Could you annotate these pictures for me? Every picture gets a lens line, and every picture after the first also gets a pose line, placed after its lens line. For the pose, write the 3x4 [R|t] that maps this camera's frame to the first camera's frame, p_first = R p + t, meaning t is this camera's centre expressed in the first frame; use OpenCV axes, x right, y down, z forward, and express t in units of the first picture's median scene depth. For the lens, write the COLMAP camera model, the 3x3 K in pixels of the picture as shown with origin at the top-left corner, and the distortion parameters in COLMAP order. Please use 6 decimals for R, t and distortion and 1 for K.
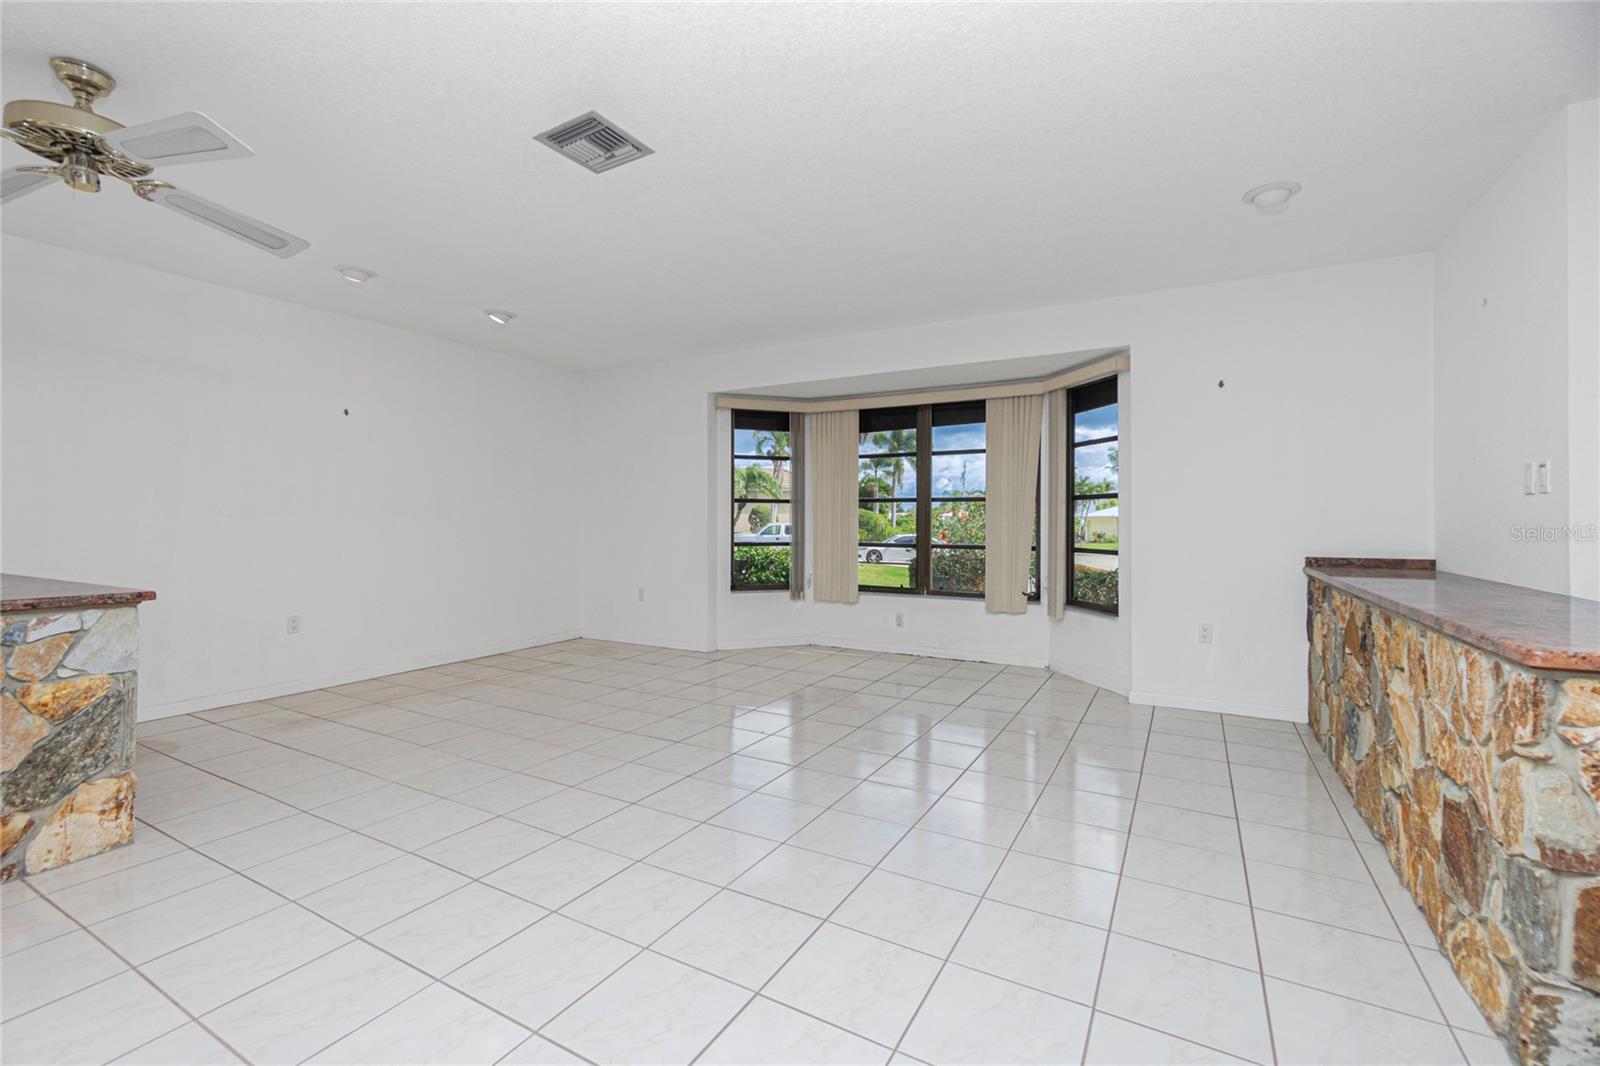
lens RADIAL K [[696.2, 0, 790.0], [0, 696.2, 518.5], [0, 0, 1]] dist [-0.007813, 0.003580]
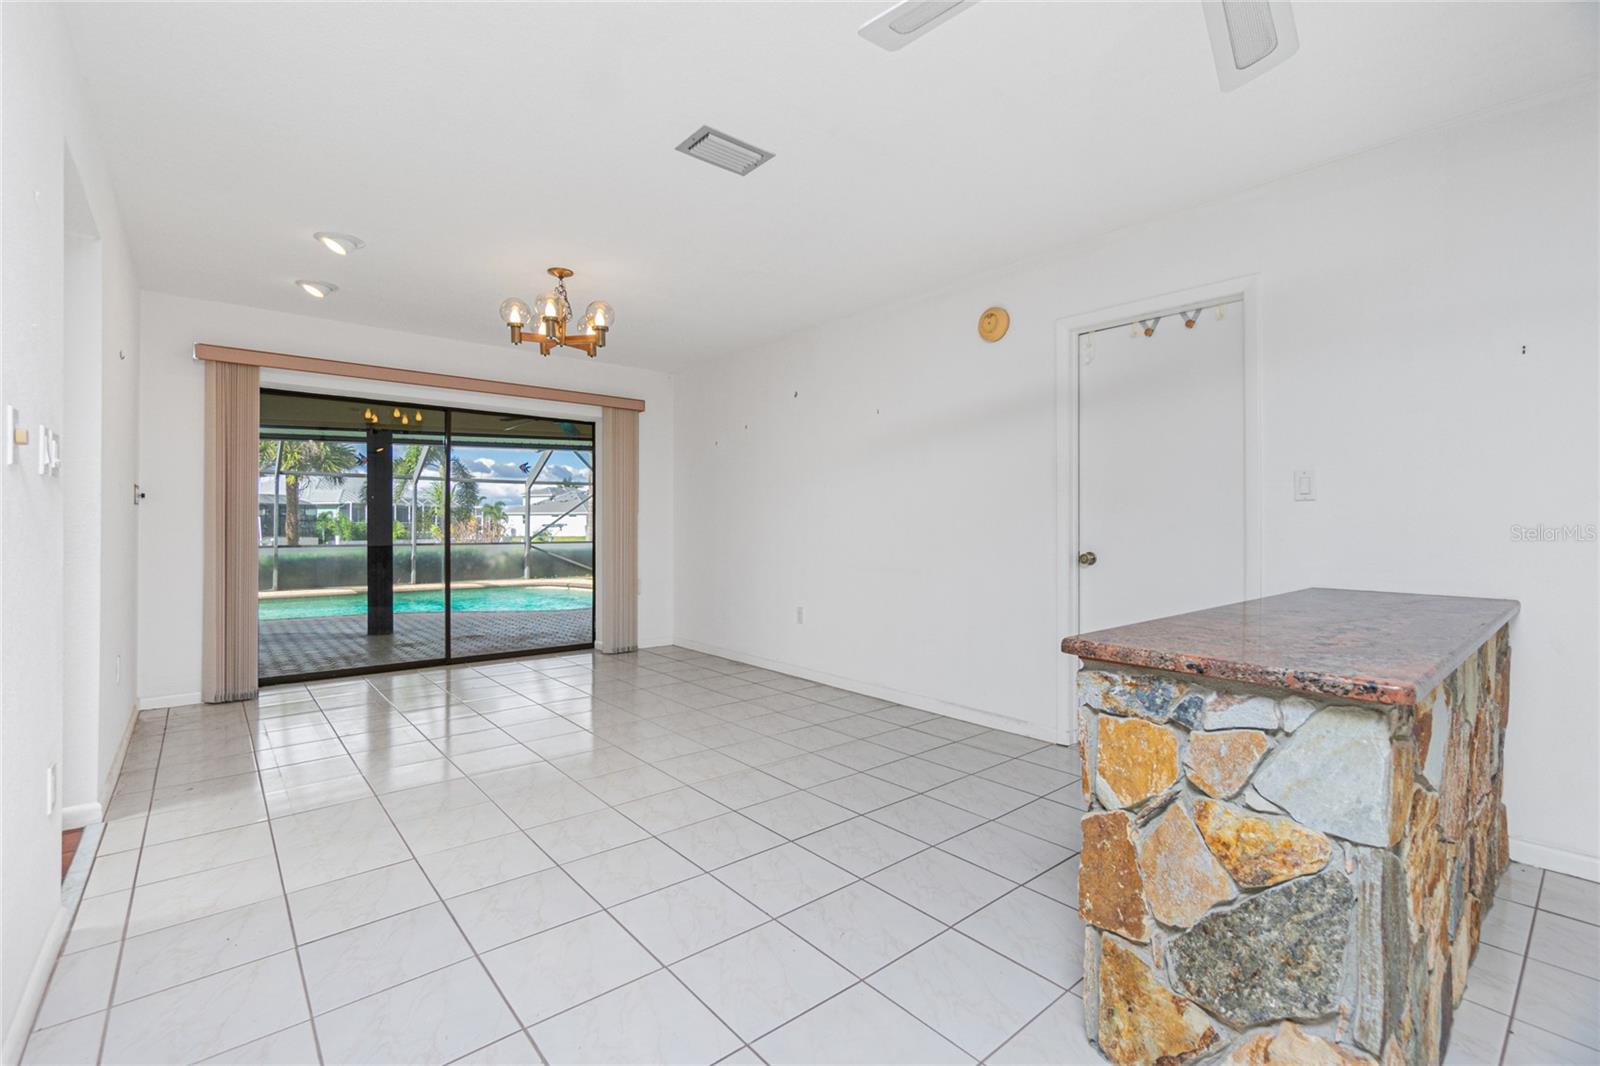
lens RADIAL K [[696.2, 0, 814.9], [0, 696.2, 530.5], [0, 0, 1]] dist [-0.007813, 0.003580]
pose [[-0.332536, 0.001018, -0.943090, -0.196590], [0.006109, 0.999981, -0.001074, 0.003346], [0.943071, -0.006119, -0.332536, 0.407402]]
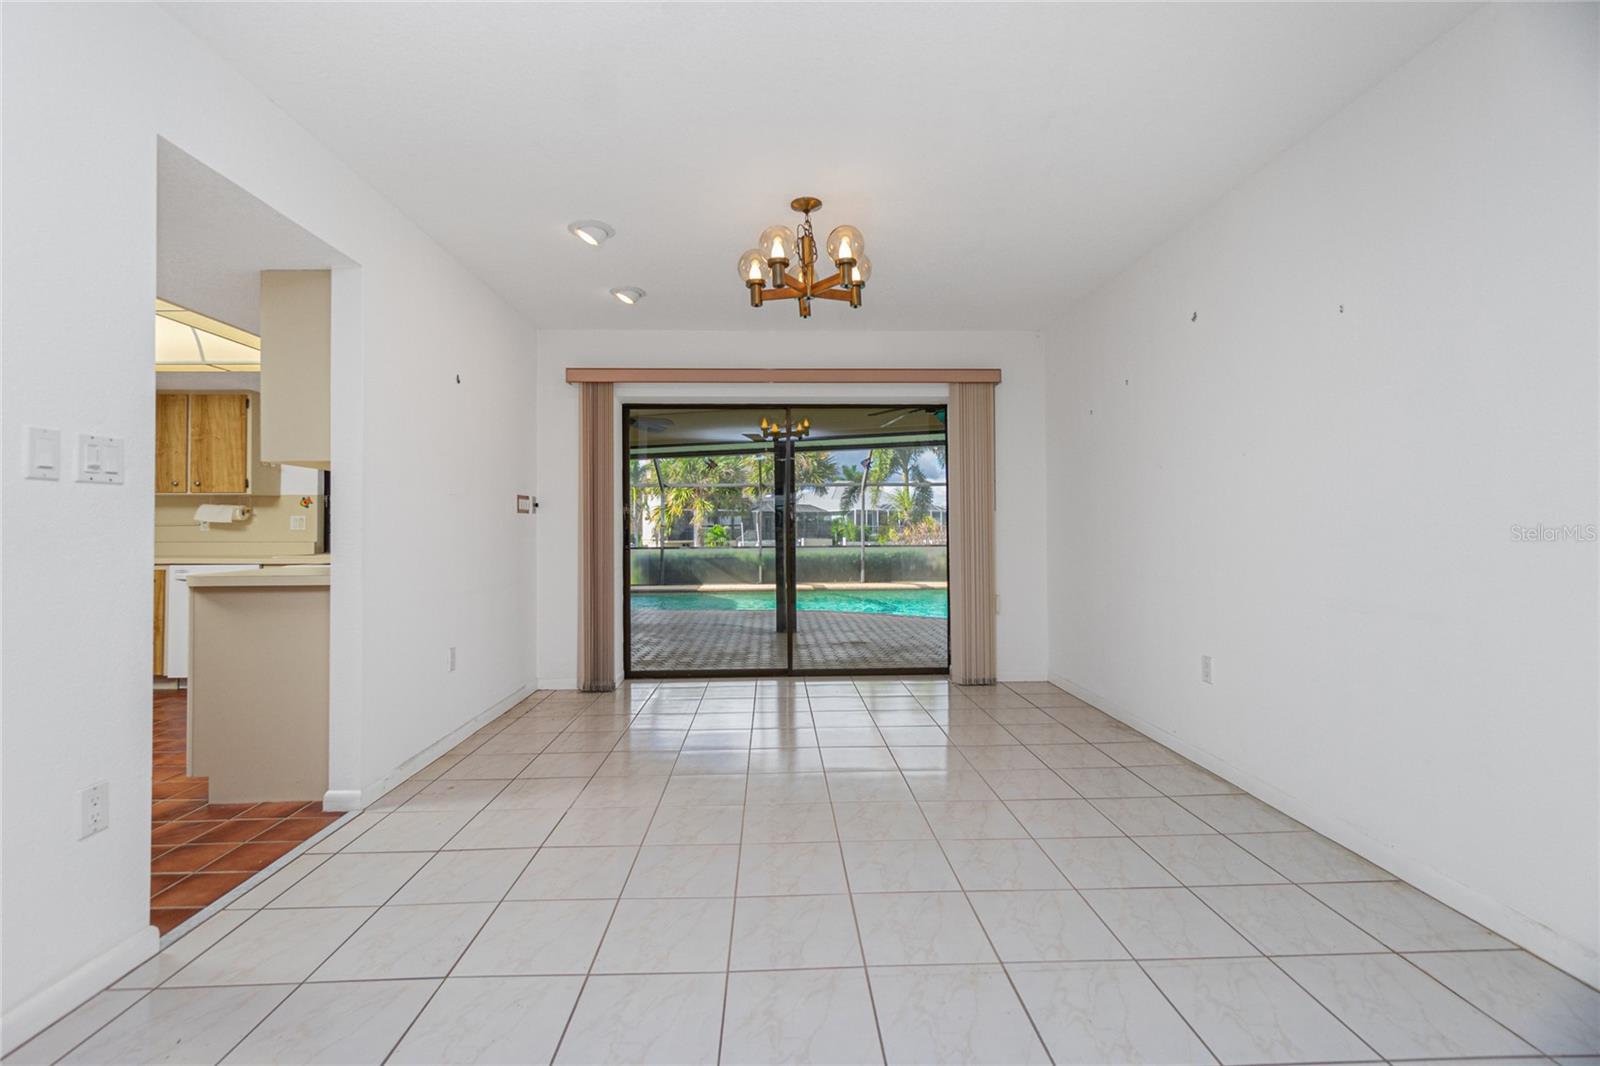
lens RADIAL K [[696.2, 0, 799.9], [0, 696.2, 519.9], [0, 0, 1]] dist [-0.007813, 0.003580]
pose [[-0.853010, -0.005442, -0.521867, -0.525926], [0.008103, 0.999687, -0.023669, 0.002887], [0.521832, -0.024419, -0.852698, 0.393234]]
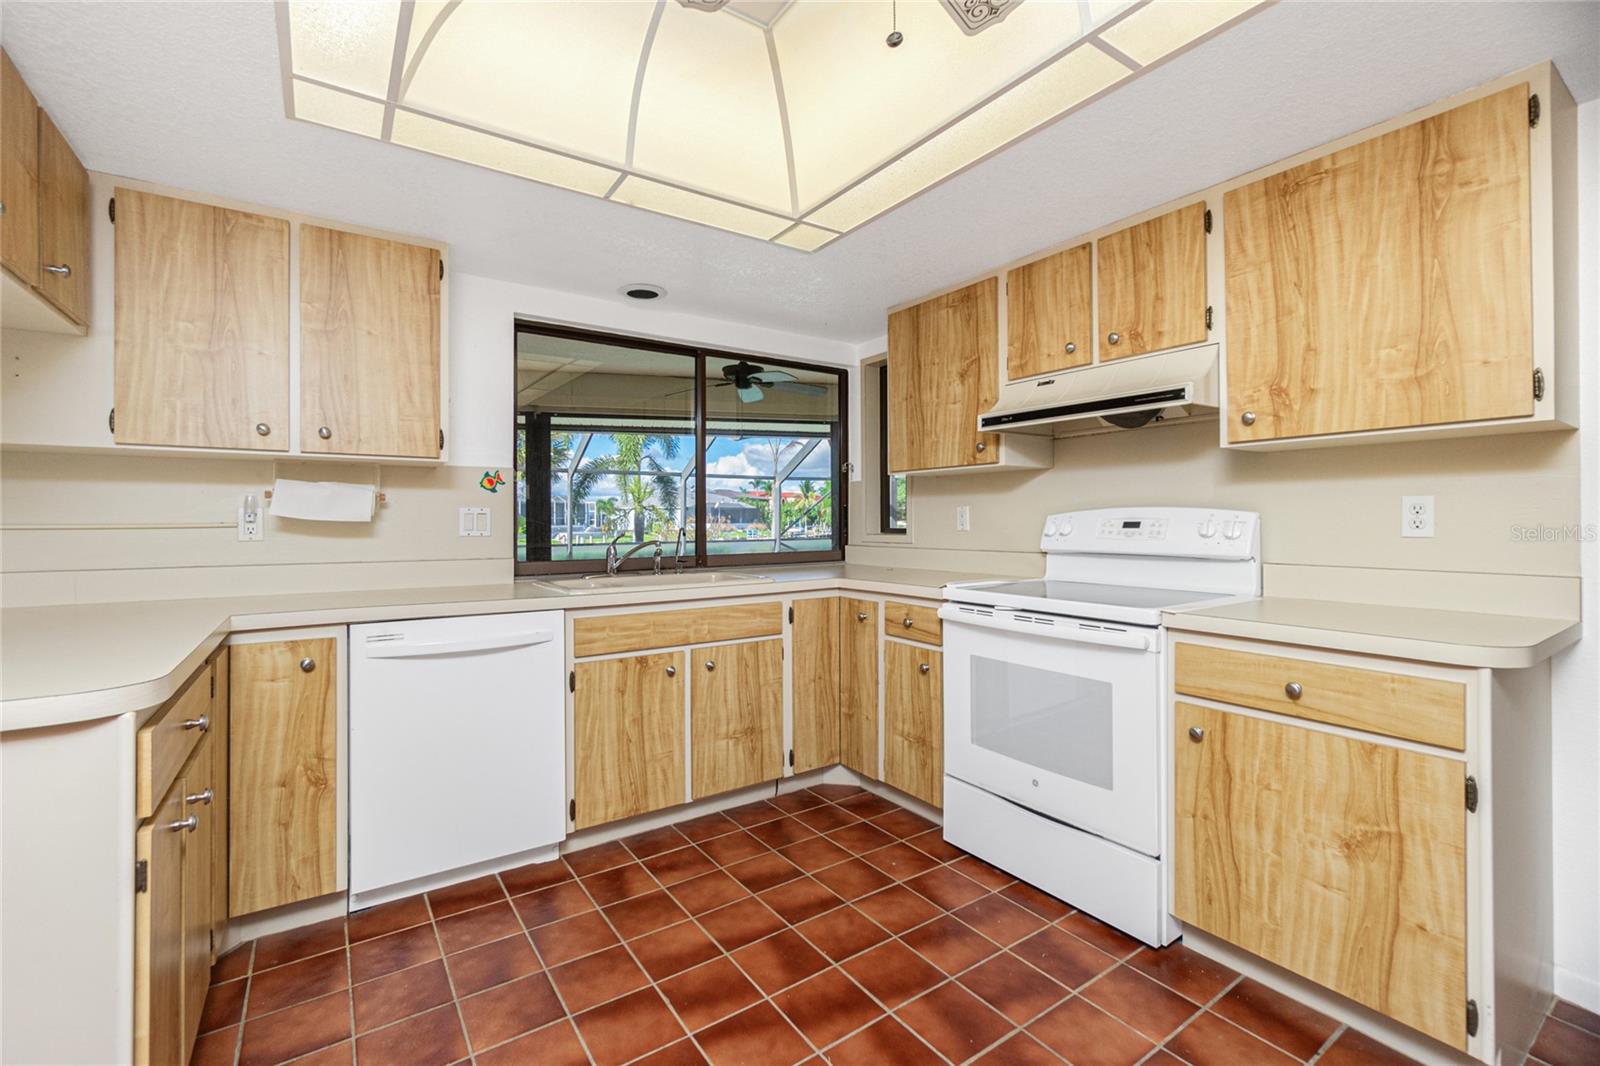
lens RADIAL K [[696.2, 0, 803.3], [0, 696.2, 519.7], [0, 0, 1]] dist [-0.007813, 0.003580]
pose [[-0.430562, -0.000763, -0.902561, 0.023760], [0.008733, 0.999949, -0.005012, -0.024030], [0.902519, -0.010040, -0.430533, -0.571781]]
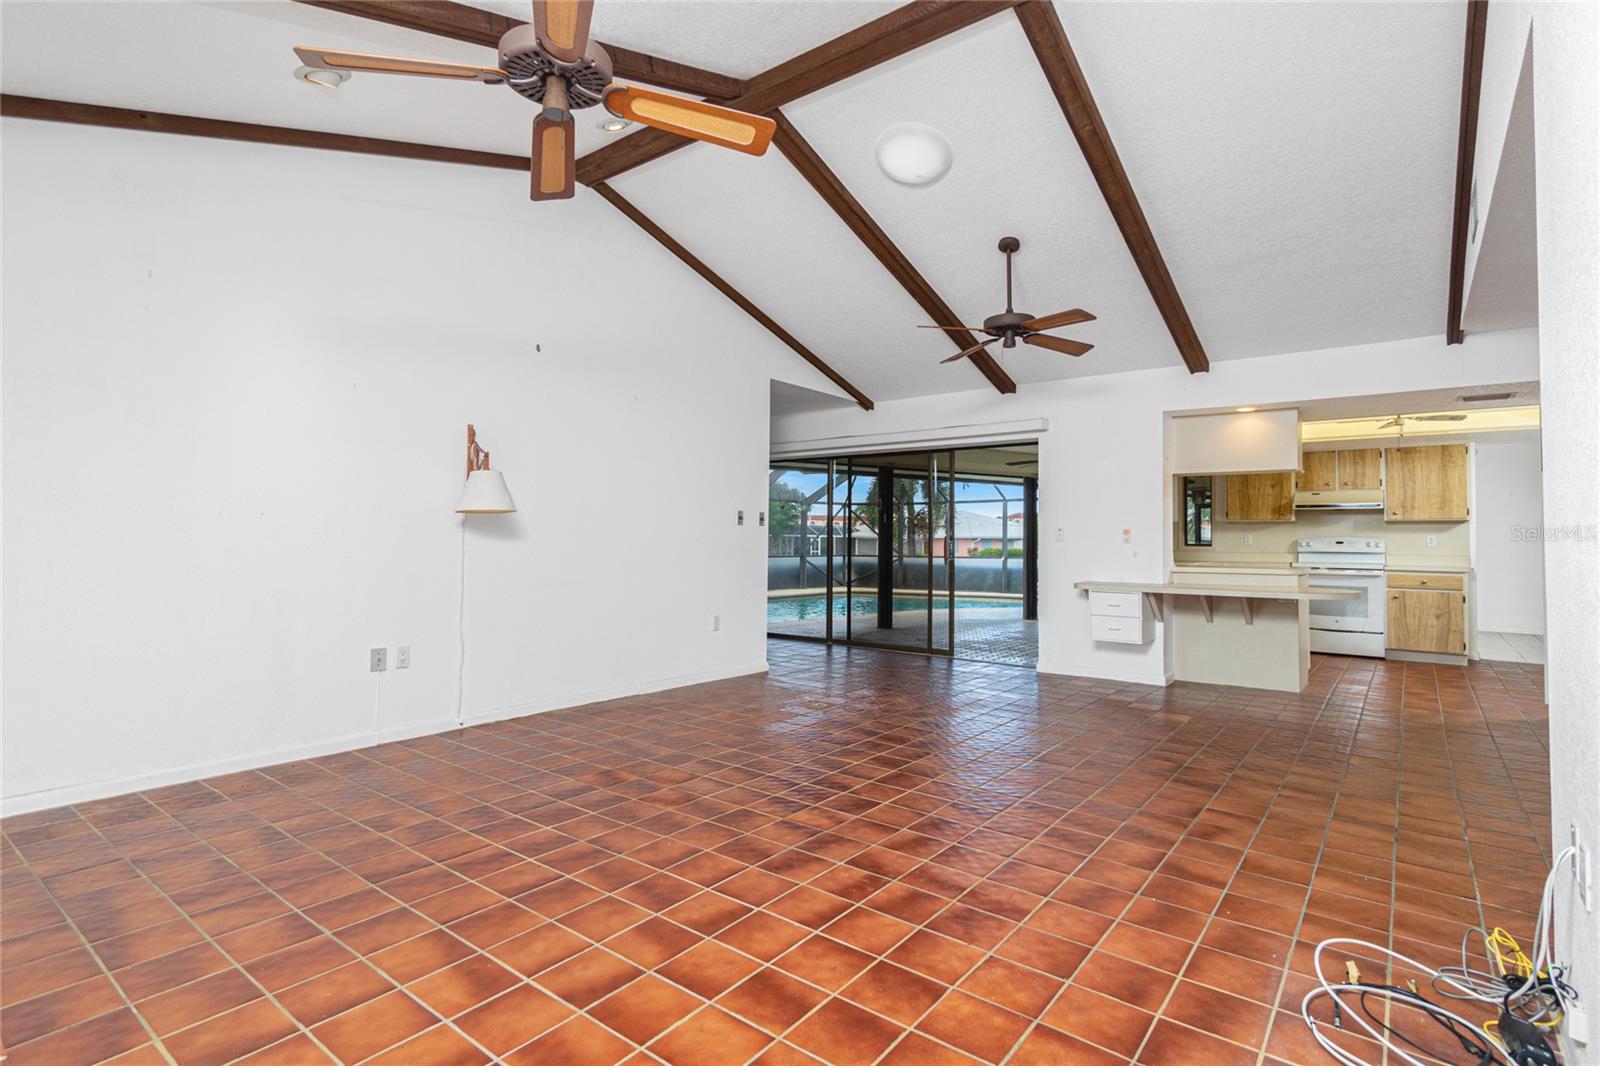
lens RADIAL K [[787.1, 0, 798.8], [0, 787.1, 520.6], [0, 0, 1]] dist [-0.003550, -0.000941]
pose [[-0.145959, -0.029562, -0.988849, 1.463501], [-0.005544, 0.999562, -0.029064, -0.011359], [0.989275, 0.001240, -0.146059, -1.583432]]
